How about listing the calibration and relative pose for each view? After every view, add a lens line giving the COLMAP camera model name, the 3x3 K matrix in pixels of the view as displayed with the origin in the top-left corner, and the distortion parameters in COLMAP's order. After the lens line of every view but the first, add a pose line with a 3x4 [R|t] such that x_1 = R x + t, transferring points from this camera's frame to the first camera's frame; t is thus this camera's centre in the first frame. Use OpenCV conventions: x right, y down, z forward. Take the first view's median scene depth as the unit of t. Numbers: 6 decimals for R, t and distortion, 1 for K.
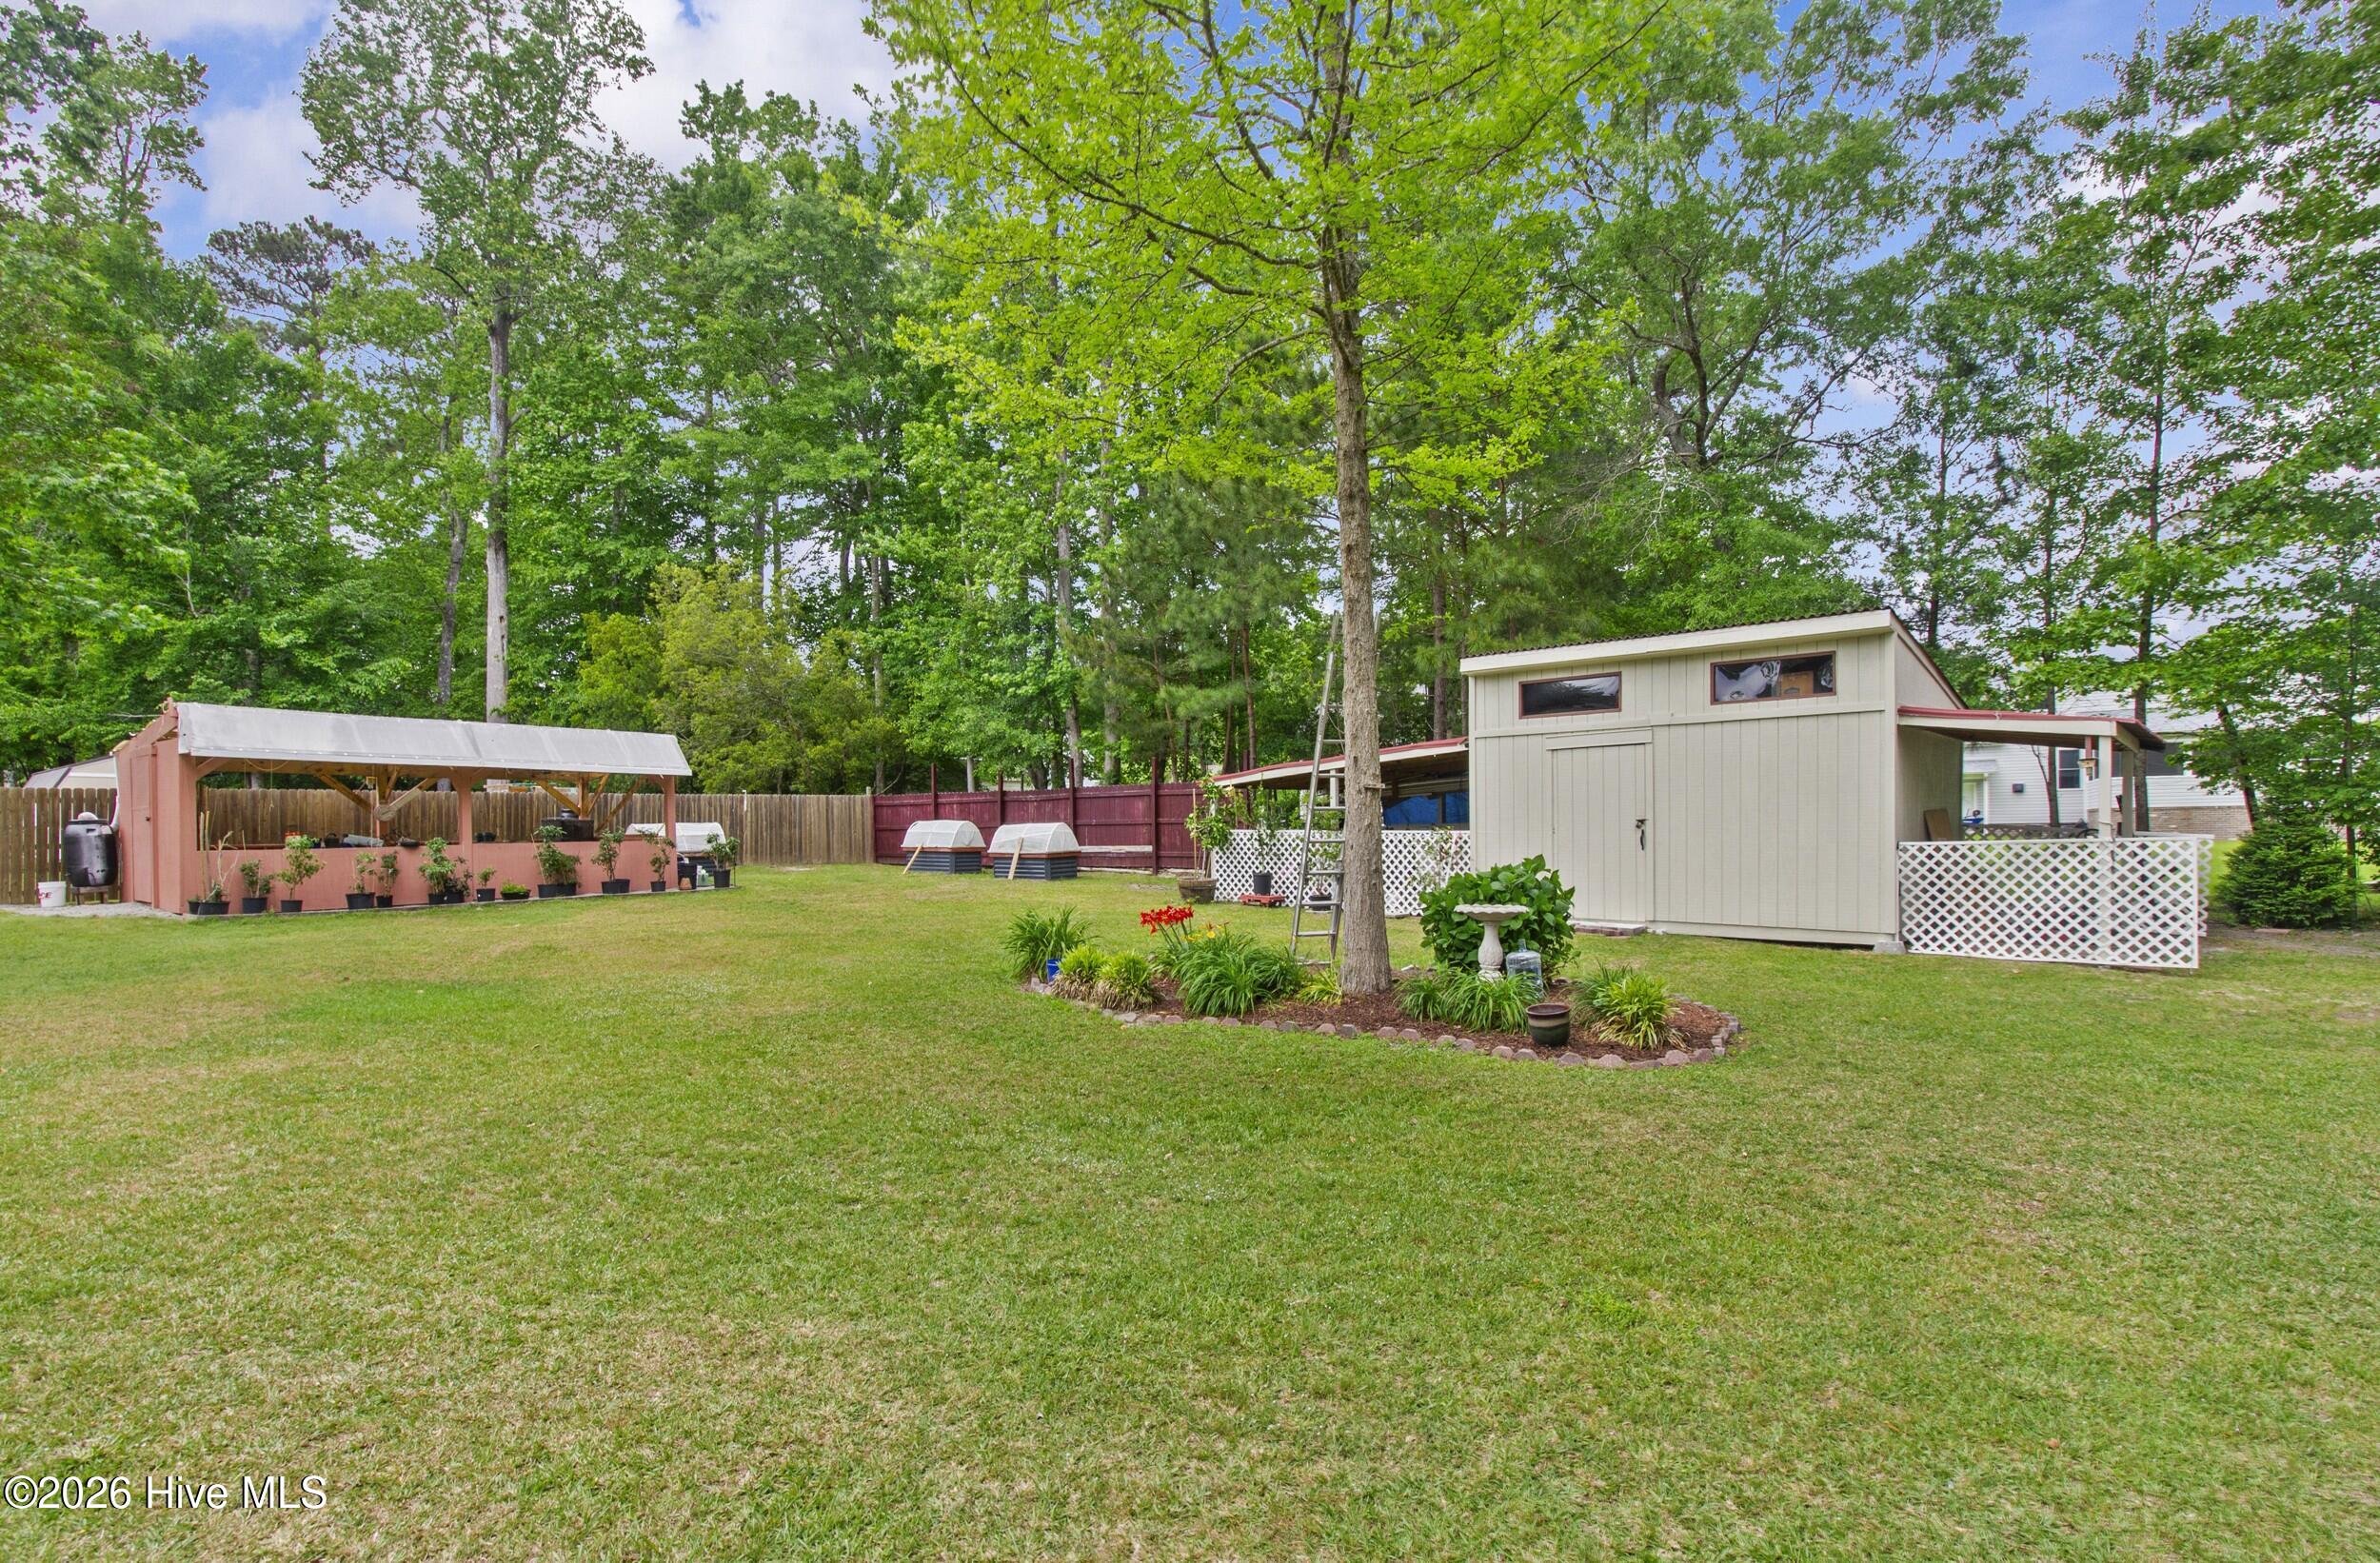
lens RADIAL K [[1139.1, 0, 1166.5], [0, 1139.1, 846.7], [0, 0, 1]] dist [0.003065, 0.001147]
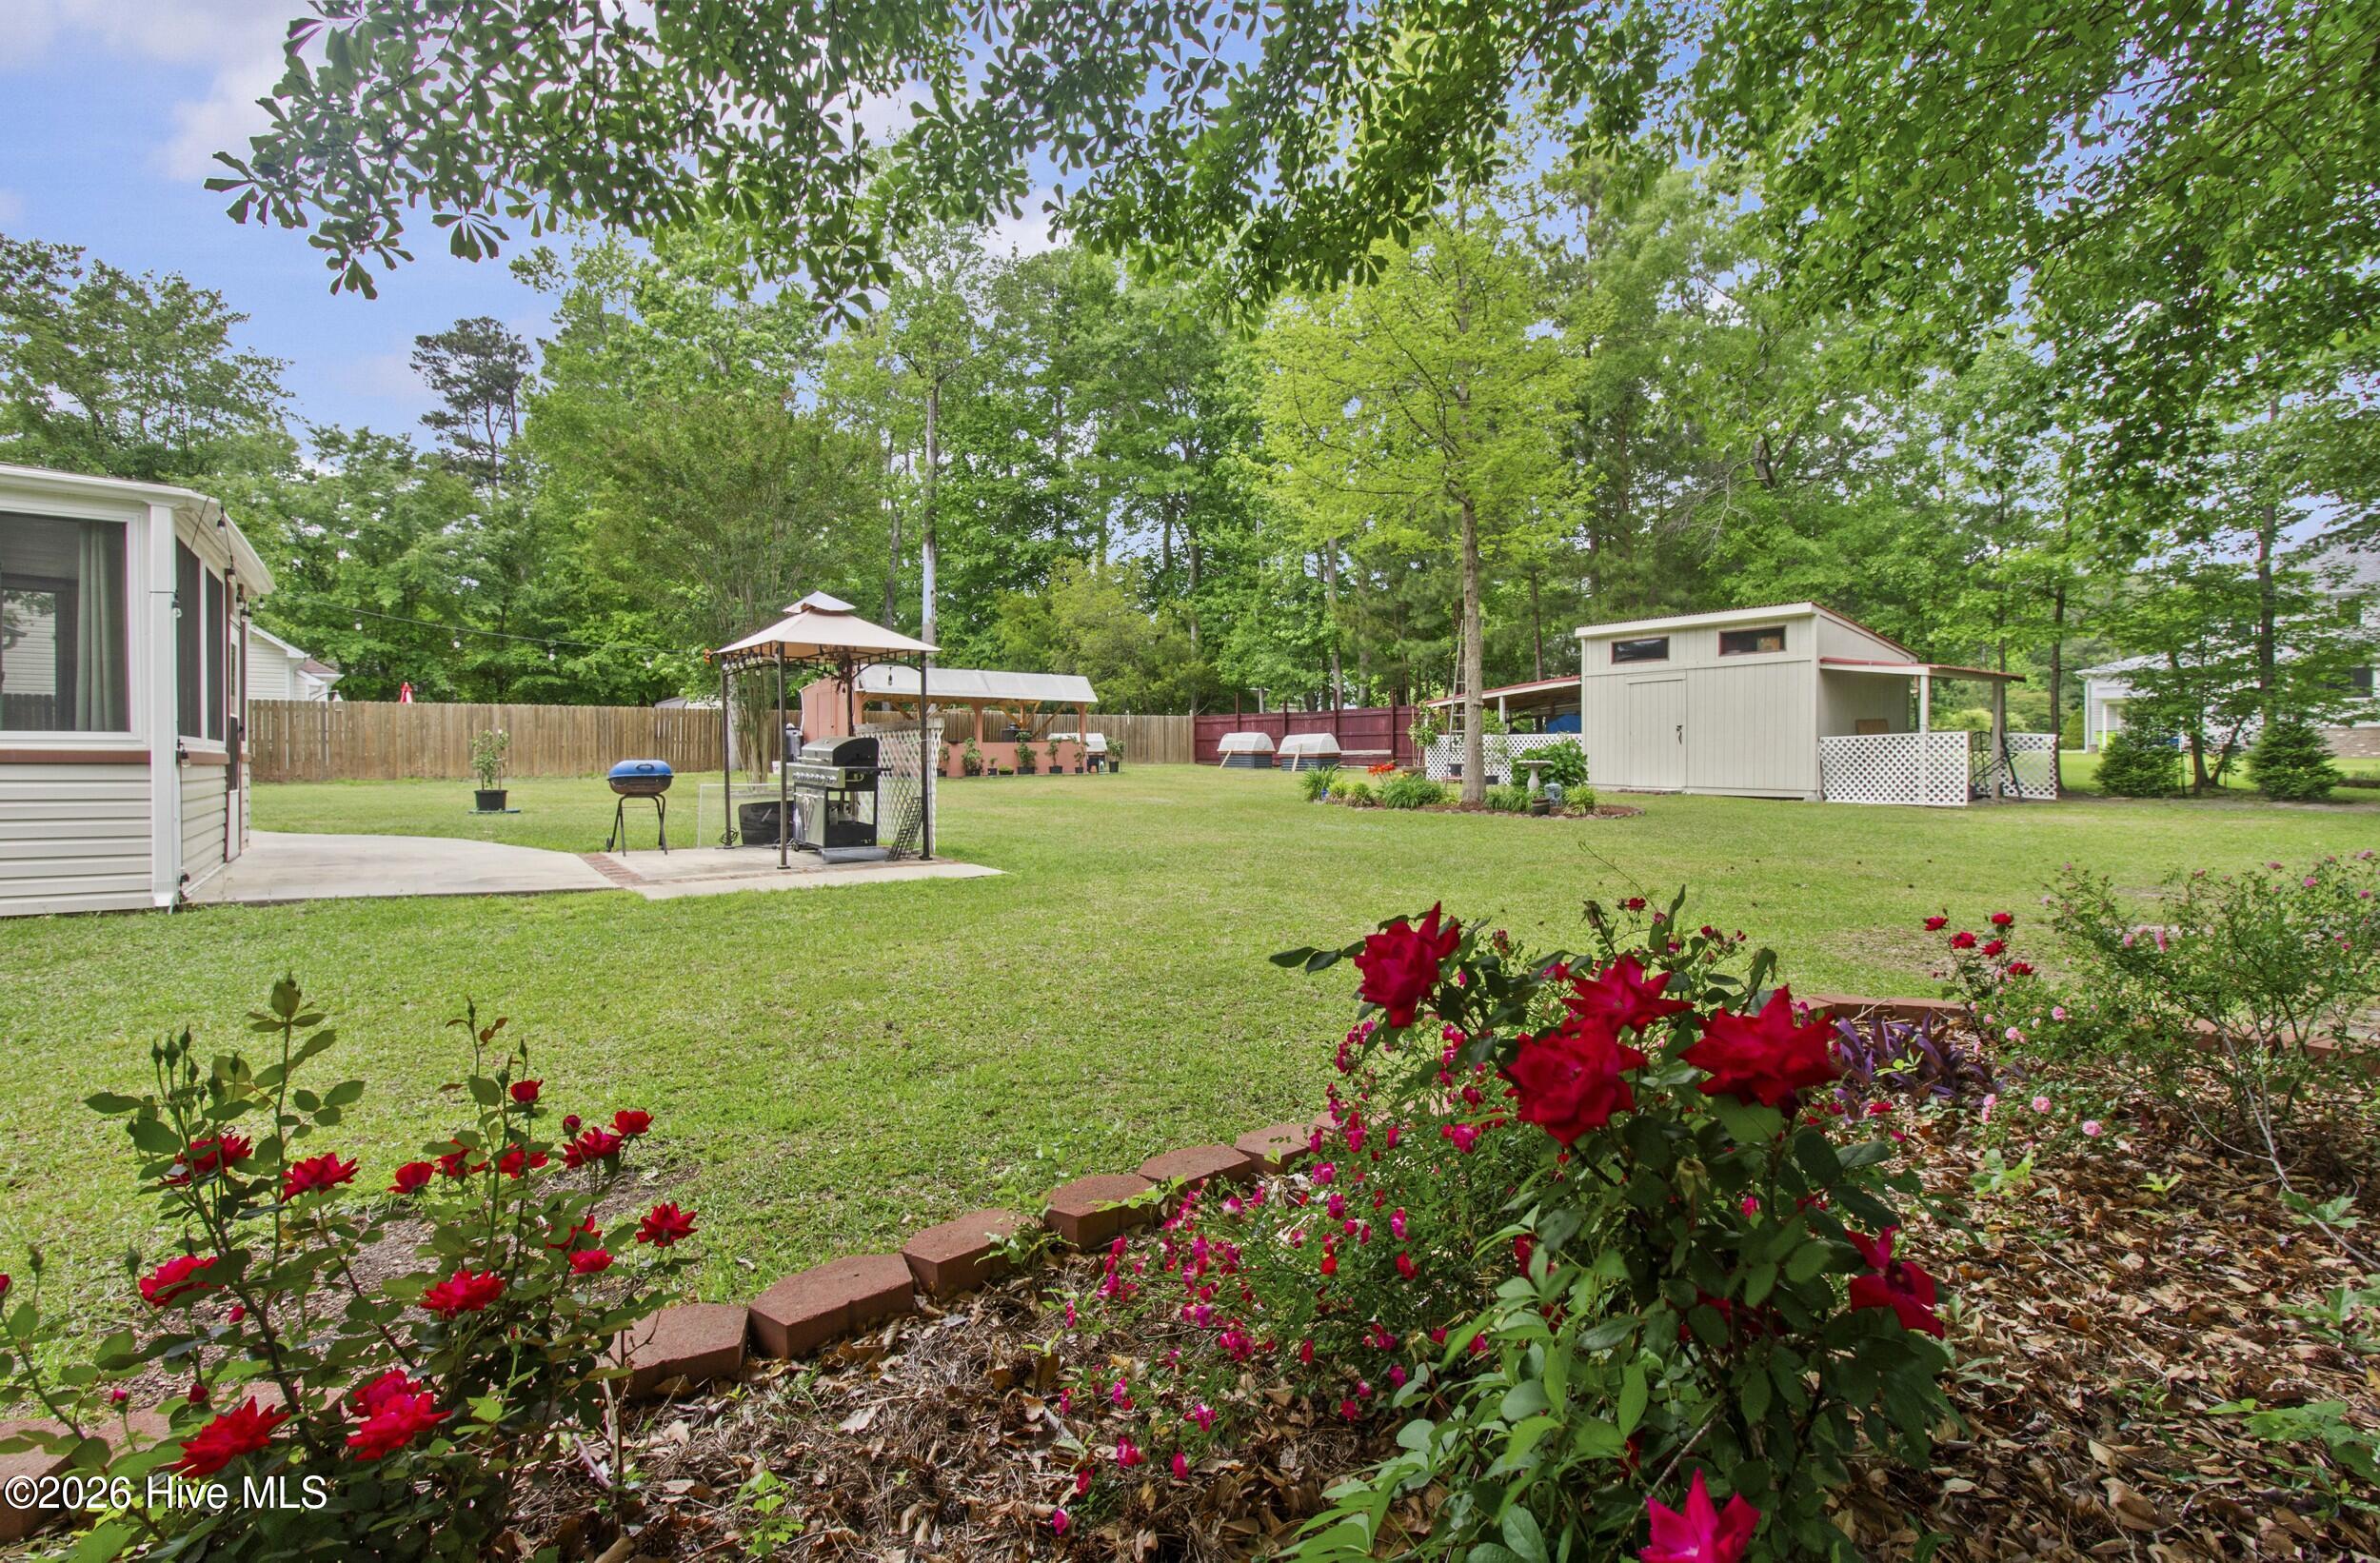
lens RADIAL K [[1109.3, 0, 1192.4], [0, 1109.3, 792.5], [0, 0, 1]] dist [0.002080, 0.001123]
pose [[0.977893, 0.013607, -0.208664, 0.042151], [-0.009825, 0.999768, 0.019146, 0.034410], [0.208876, -0.016673, 0.977800, -0.506792]]
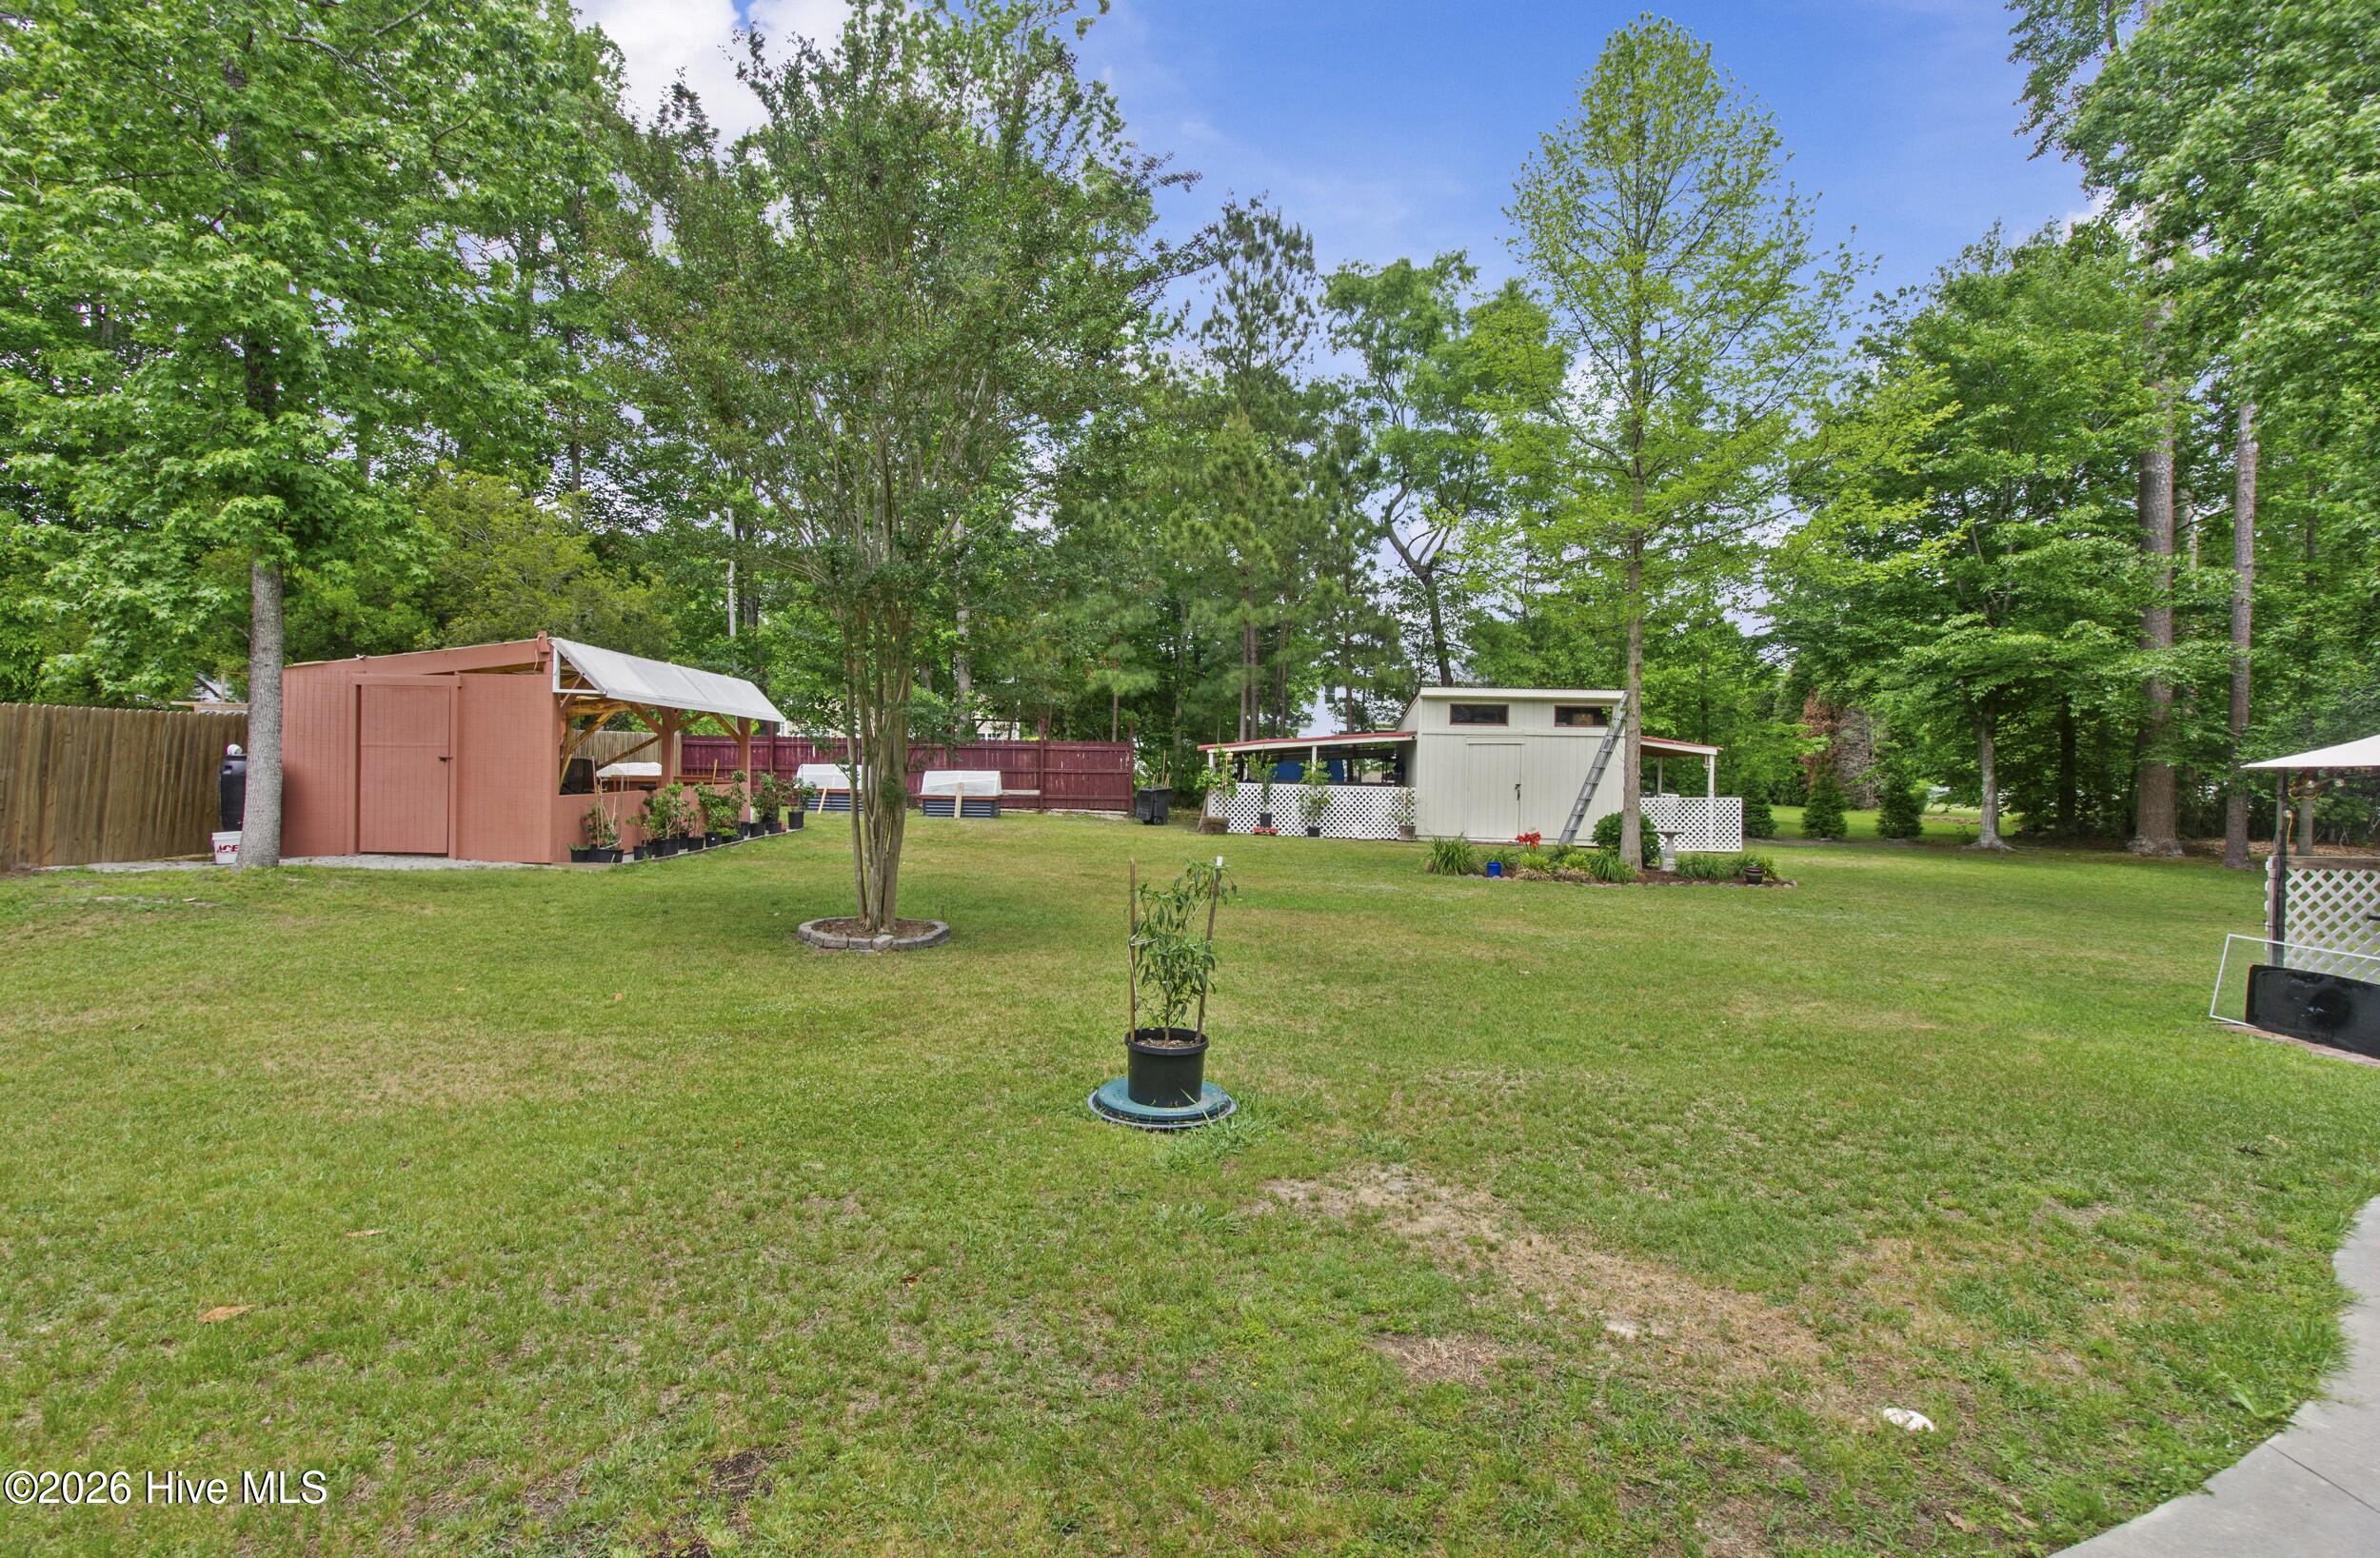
lens RADIAL K [[1114.9, 0, 1193.3], [0, 1114.9, 791.9], [0, 0, 1]] dist [0.000316, 0.000430]
pose [[0.751870, 0.008189, 0.659261, -0.822140], [-0.014758, 0.999881, 0.004412, -0.008159], [-0.659147, -0.013047, 0.751901, -0.028333]]
